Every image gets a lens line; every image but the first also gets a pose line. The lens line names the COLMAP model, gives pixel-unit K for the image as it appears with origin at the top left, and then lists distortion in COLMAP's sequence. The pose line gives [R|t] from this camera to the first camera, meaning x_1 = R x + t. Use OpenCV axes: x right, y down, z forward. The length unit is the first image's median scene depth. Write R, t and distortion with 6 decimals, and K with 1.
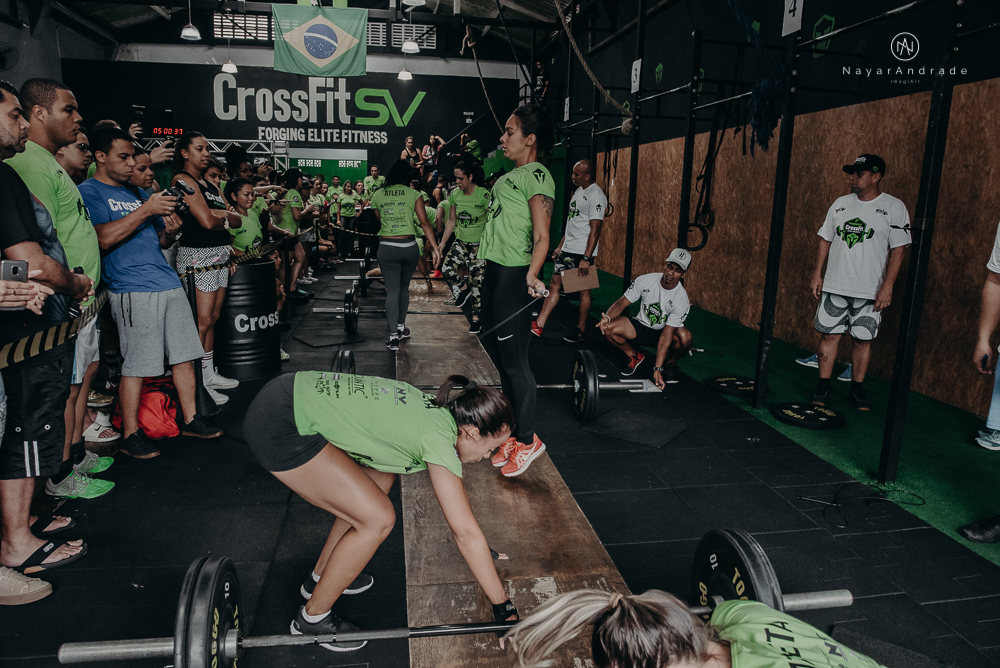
lens RADIAL K [[685.2, 0, 498.8], [0, 685.2, 342.4], [0, 0, 1]] dist [-0.064075, 0.027043]
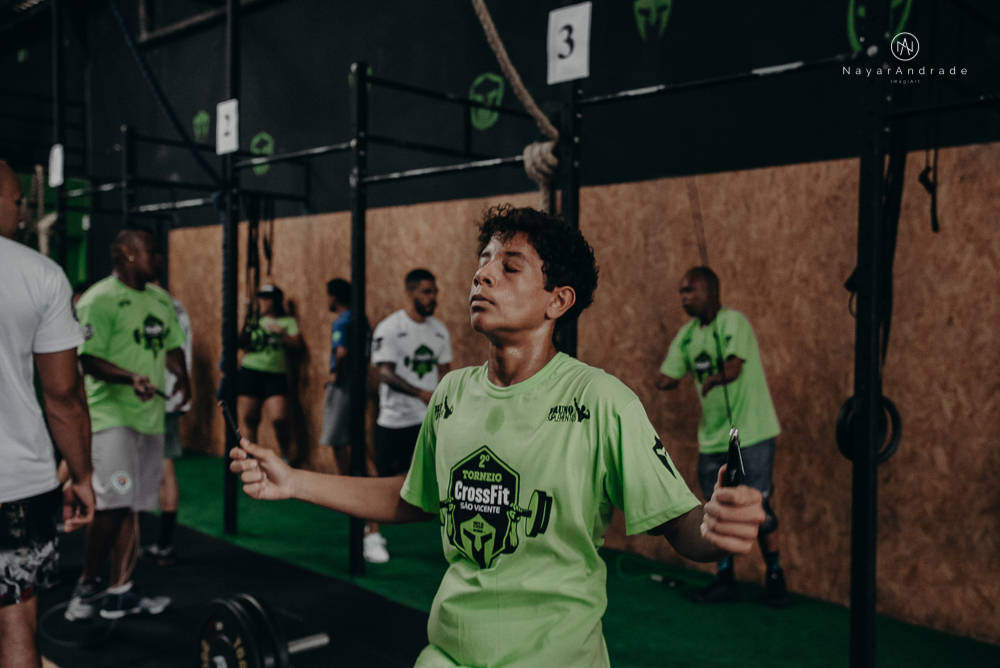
lens RADIAL K [[934.4, 0, 499.5], [0, 934.4, 346.0], [0, 0, 1]] dist [-0.008663, 0.127143]
pose [[0.797771, -0.033311, 0.602040, -0.180259], [0.129799, 0.984551, -0.117522, -0.139828], [-0.588824, 0.171900, 0.789770, 0.576004]]
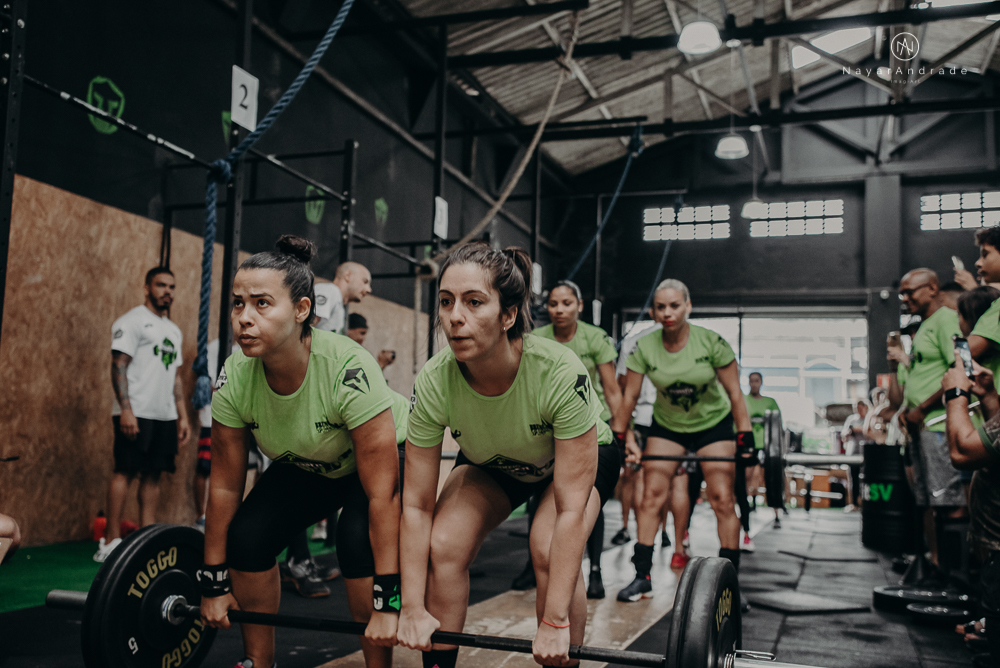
lens RADIAL K [[936.1, 0, 498.6], [0, 936.1, 343.6], [0, 0, 1]] dist [0.008600, 0.071319]
pose [[-0.872120, -0.001214, 0.489291, -0.405421], [0.047445, 0.995075, 0.087036, -0.321536], [-0.486987, 0.099120, -0.867767, 1.901450]]
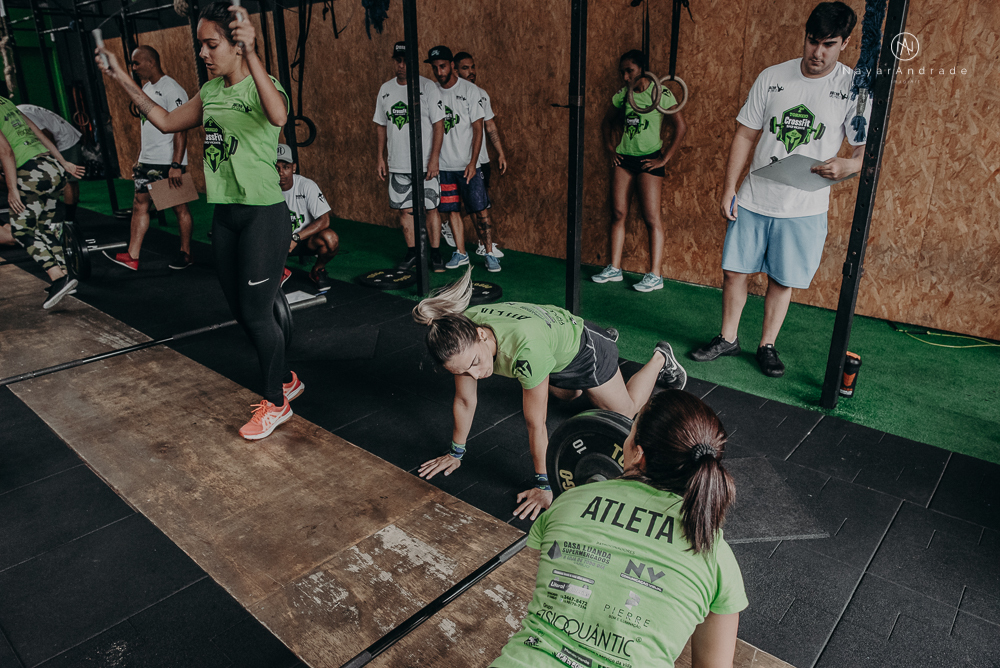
lens RADIAL K [[685.2, 0, 498.8], [0, 685.2, 342.4], [0, 0, 1]] dist [-0.064075, 0.027043]
pose [[0.767685, -0.255370, 0.587746, -0.103091], [0.163618, 0.964878, 0.205521, -0.019283], [-0.619587, -0.061610, 0.782506, 0.077622]]
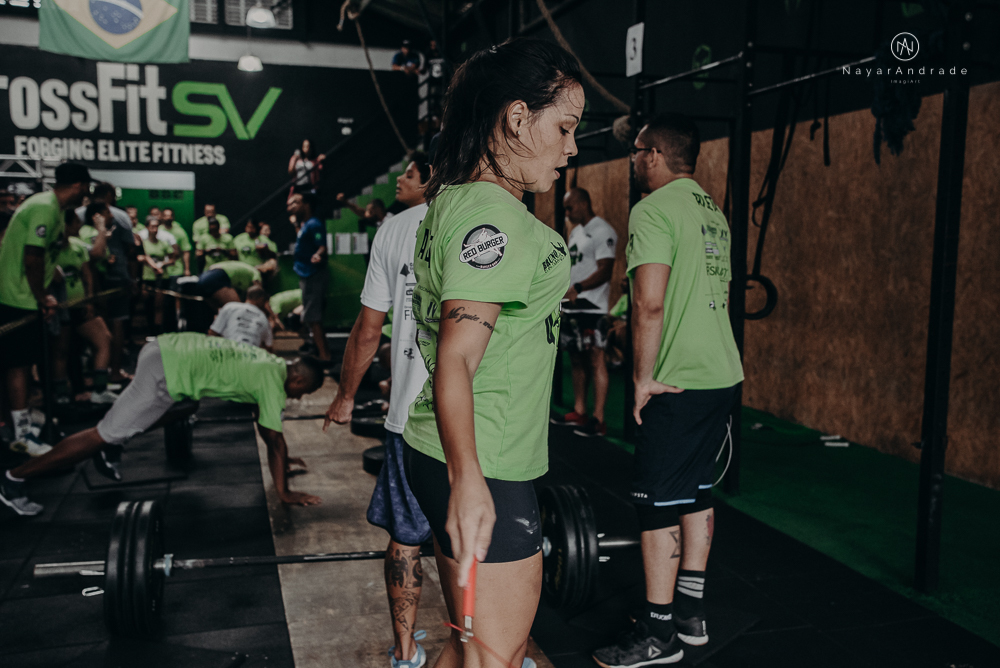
lens RADIAL K [[936.1, 0, 498.6], [0, 936.1, 343.6], [0, 0, 1]] dist [0.008600, 0.071319]
pose [[0.991050, -0.032020, 0.129591, -0.048266], [0.044671, 0.994386, -0.095920, -0.034098], [-0.125792, 0.100850, 0.986917, 0.157198]]
